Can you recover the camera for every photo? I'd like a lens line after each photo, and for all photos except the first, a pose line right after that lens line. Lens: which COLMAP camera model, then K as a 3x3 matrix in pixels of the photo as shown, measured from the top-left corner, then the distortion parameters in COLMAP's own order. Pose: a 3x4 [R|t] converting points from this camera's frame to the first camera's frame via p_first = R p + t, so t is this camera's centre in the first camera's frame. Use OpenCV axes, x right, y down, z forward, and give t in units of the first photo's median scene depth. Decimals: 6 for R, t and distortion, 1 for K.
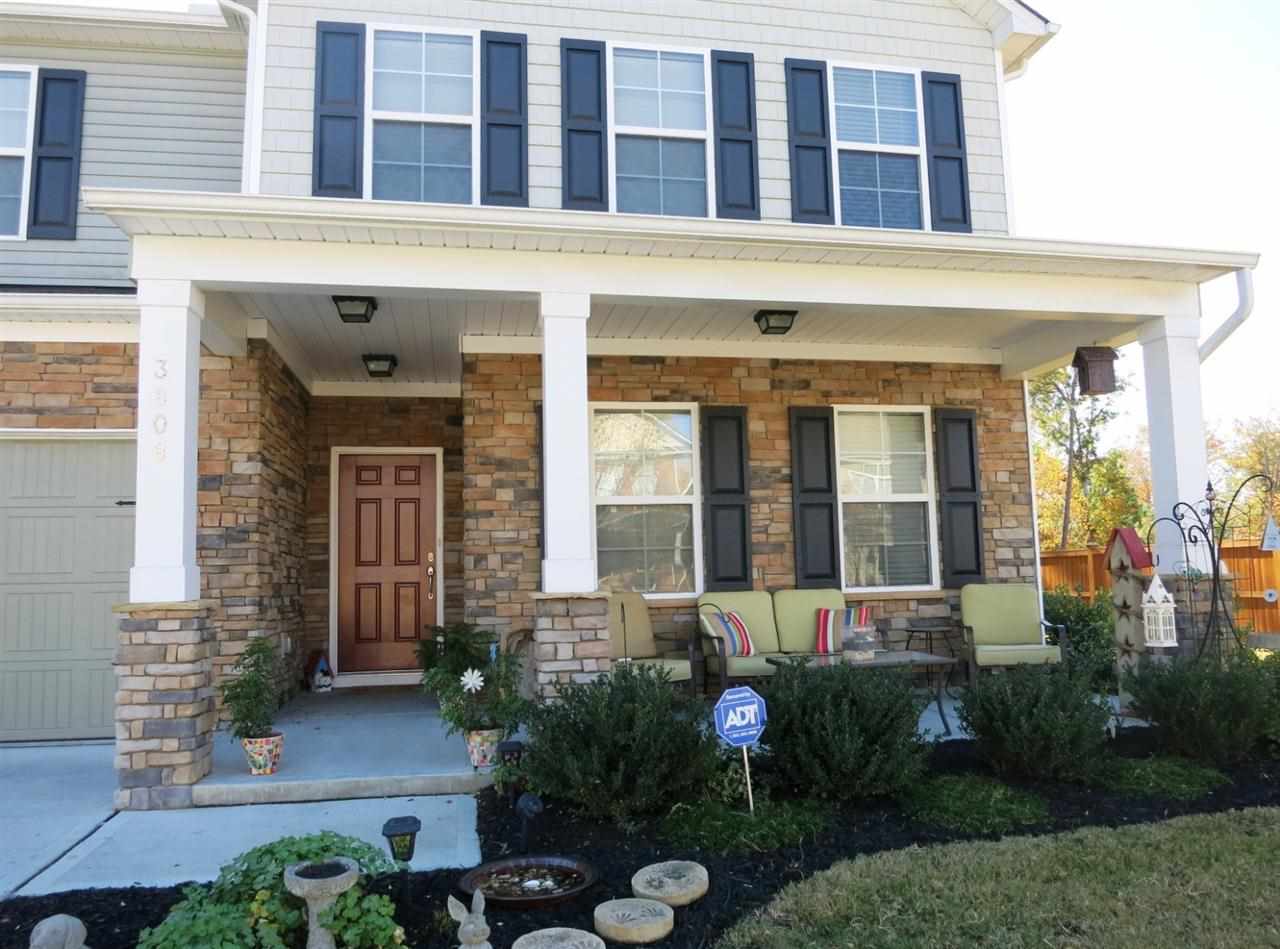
lens RADIAL K [[949.9, 0, 640.0], [0, 949.9, 474.5], [0, 0, 1]] dist [-0.031893, -0.001996]
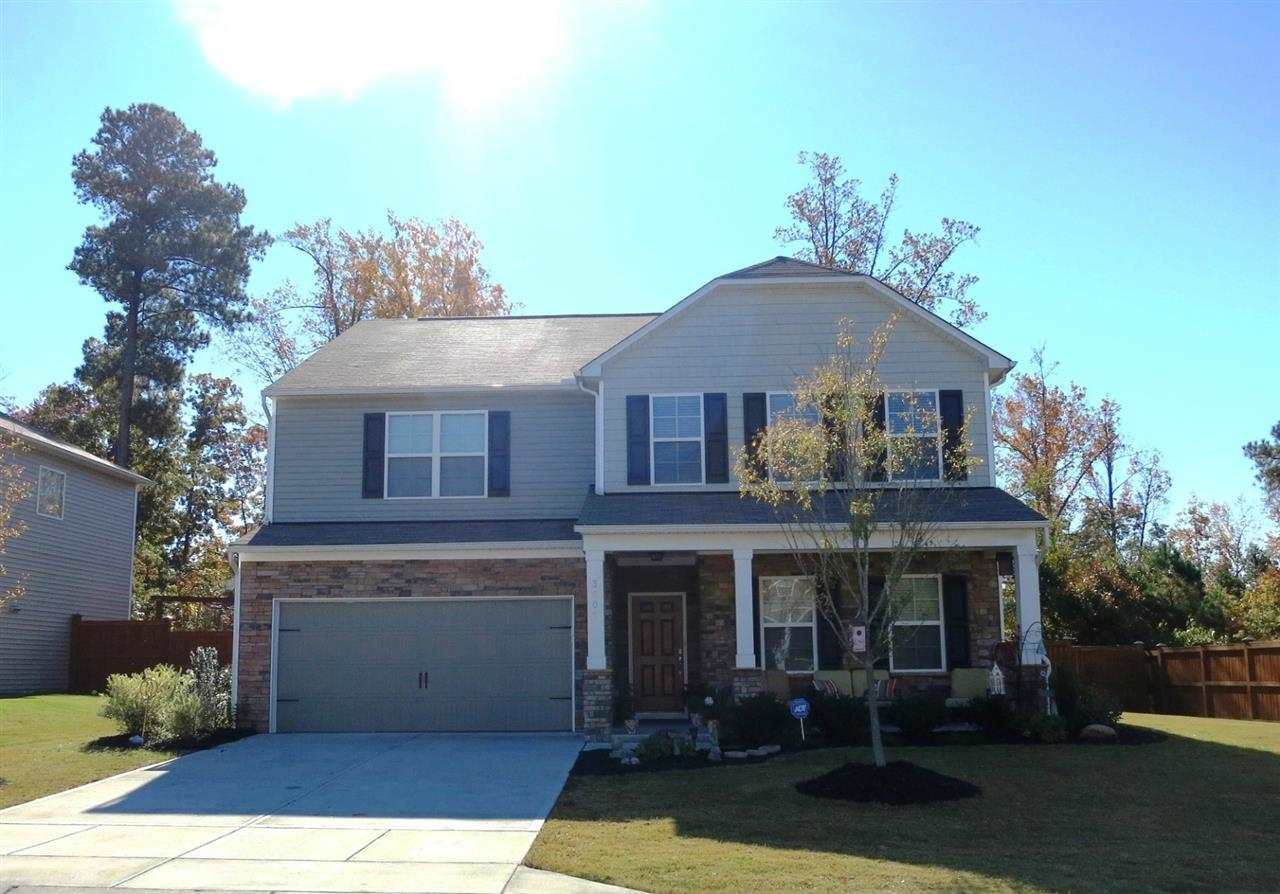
lens RADIAL K [[1465.2, 0, 585.7], [0, 1465.2, 447.4], [0, 0, 1]] dist [-0.006010, -0.007340]
pose [[0.973891, -0.022785, -0.225870, 0.305265], [0.012623, 0.998846, -0.046334, -0.216502], [0.226665, 0.042273, 0.973055, -2.206179]]
